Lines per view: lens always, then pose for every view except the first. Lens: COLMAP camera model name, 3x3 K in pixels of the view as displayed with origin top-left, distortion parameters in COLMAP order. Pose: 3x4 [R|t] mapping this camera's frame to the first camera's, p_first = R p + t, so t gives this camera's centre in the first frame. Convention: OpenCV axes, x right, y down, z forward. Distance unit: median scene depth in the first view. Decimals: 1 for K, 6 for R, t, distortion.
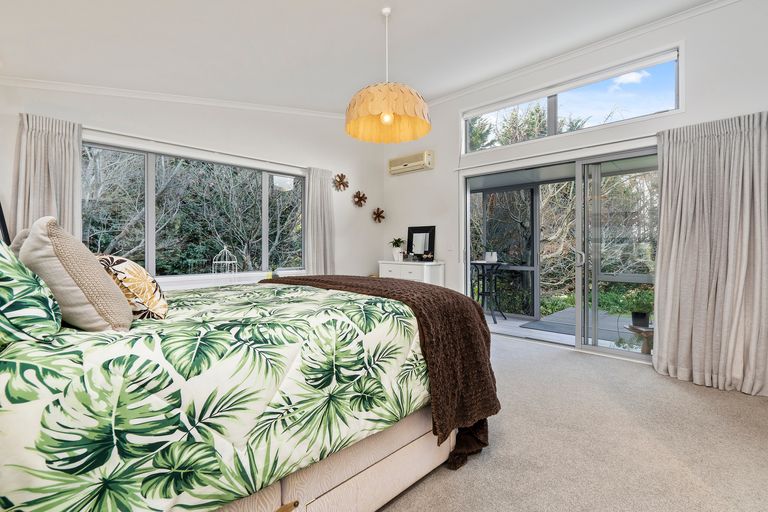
lens RADIAL K [[350.4, 0, 384.5], [0, 350.4, 252.3], [0, 0, 1]] dist [0.014396, 0.000129]
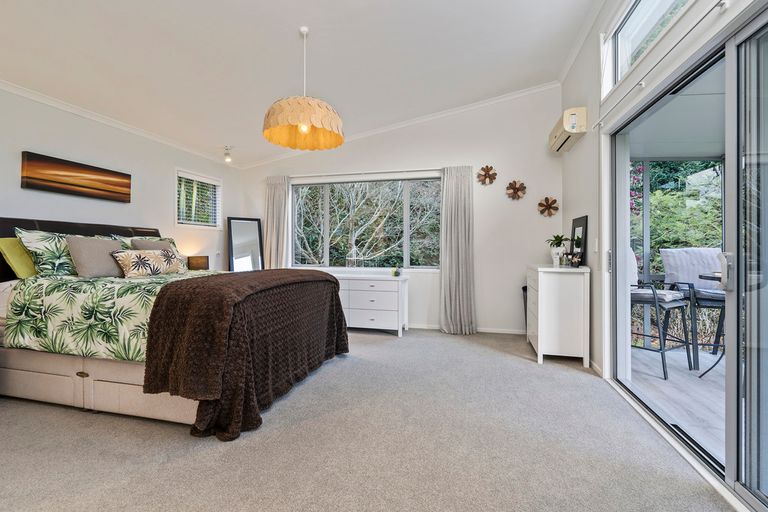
lens RADIAL K [[350.4, 0, 384.5], [0, 350.4, 250.2], [0, 0, 1]] dist [0.014396, 0.000129]
pose [[0.511299, 0.007920, -0.859366, 1.251509], [-0.017134, 0.999853, -0.000980, -0.005893], [0.859232, 0.015226, 0.511360, 0.768519]]
